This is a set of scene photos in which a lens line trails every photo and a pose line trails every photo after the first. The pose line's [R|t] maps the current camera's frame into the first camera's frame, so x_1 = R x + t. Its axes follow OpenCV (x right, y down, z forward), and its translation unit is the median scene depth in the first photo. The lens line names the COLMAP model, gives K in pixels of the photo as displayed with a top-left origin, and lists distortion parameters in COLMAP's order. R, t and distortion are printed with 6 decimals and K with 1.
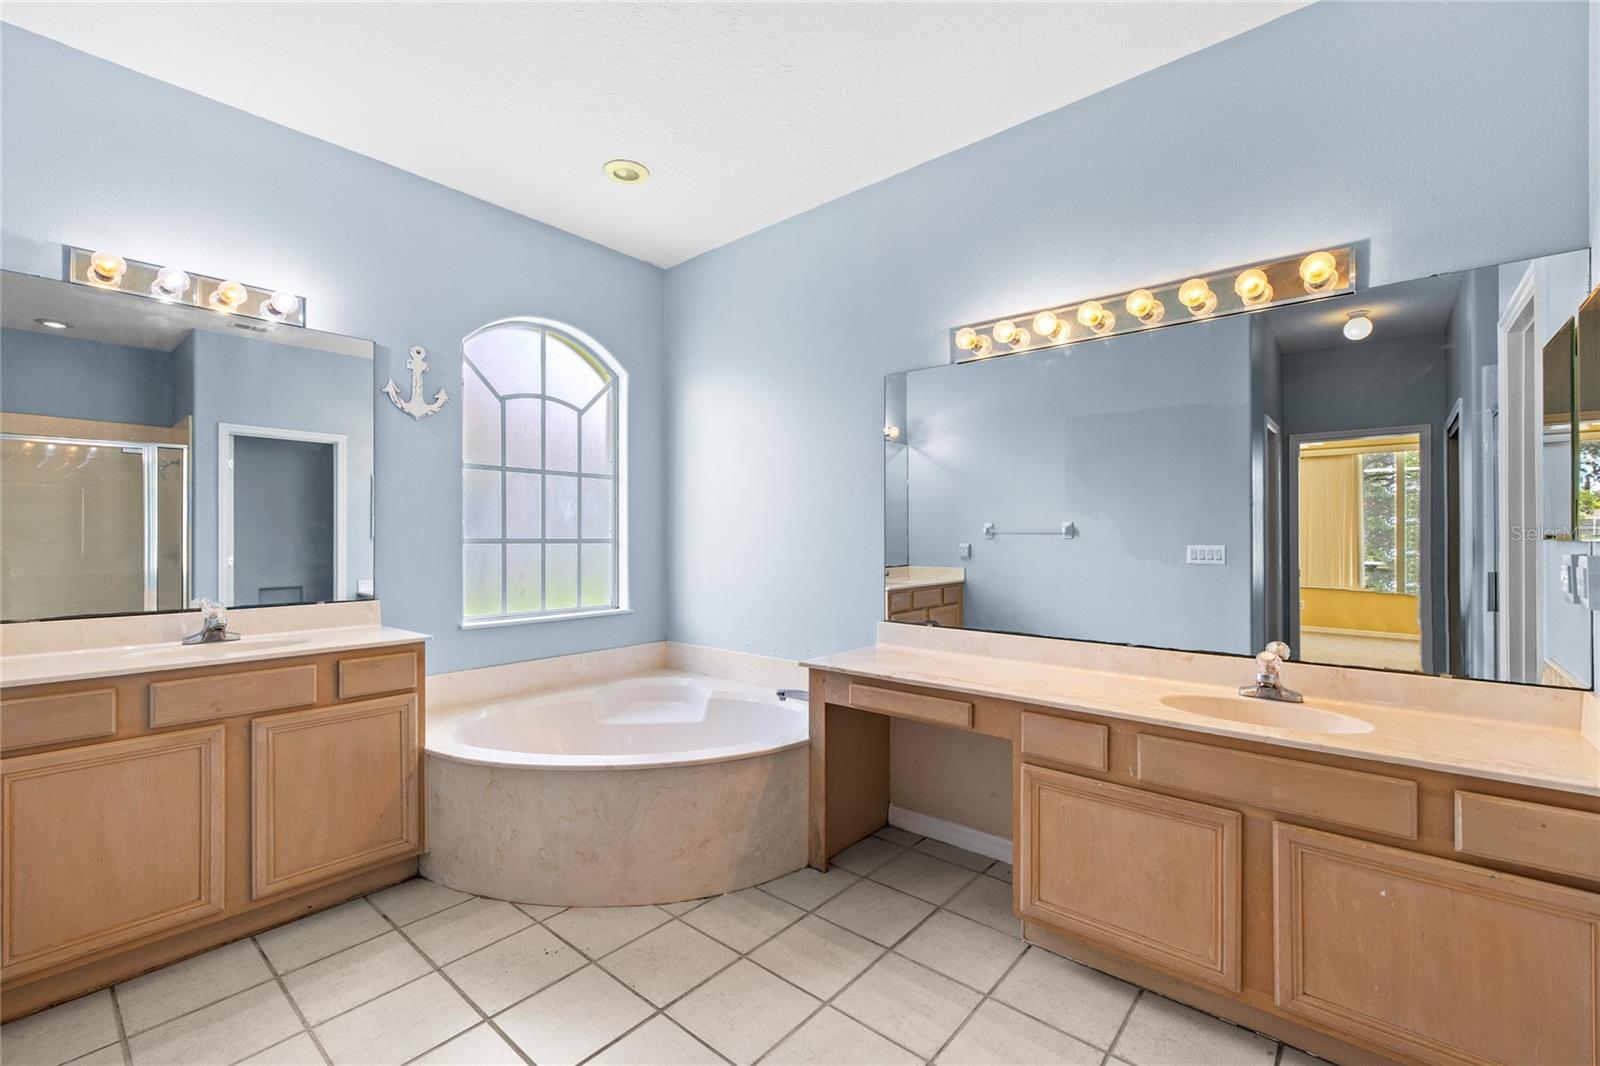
lens RADIAL K [[680.2, 0, 800.0], [0, 680.2, 533.0], [0, 0, 1]] dist [-0.000937, -0.000095]
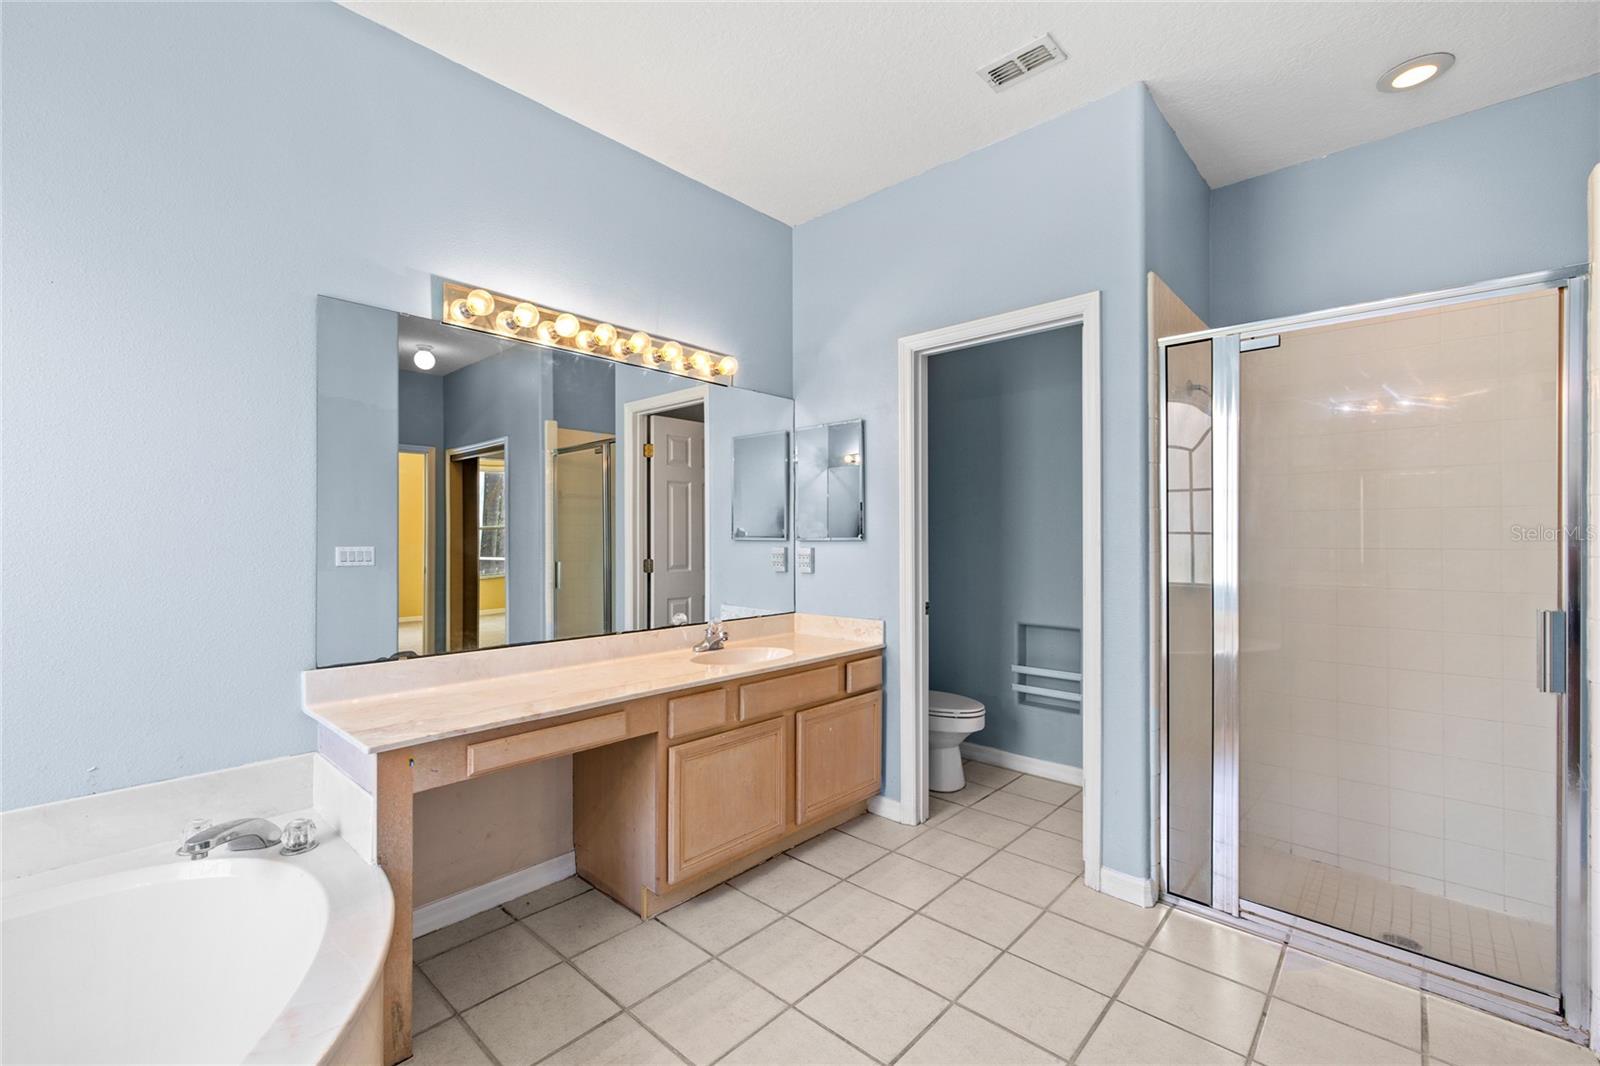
lens RADIAL K [[663.3, 0, 800.0], [0, 663.3, 533.0], [0, 0, 1]] dist [0.000257, -0.000039]
pose [[0.041106, 0.005486, 0.999140, -0.753275], [-0.006620, 0.999964, -0.005219, -0.001315], [-0.999133, -0.006400, 0.041141, 0.778204]]
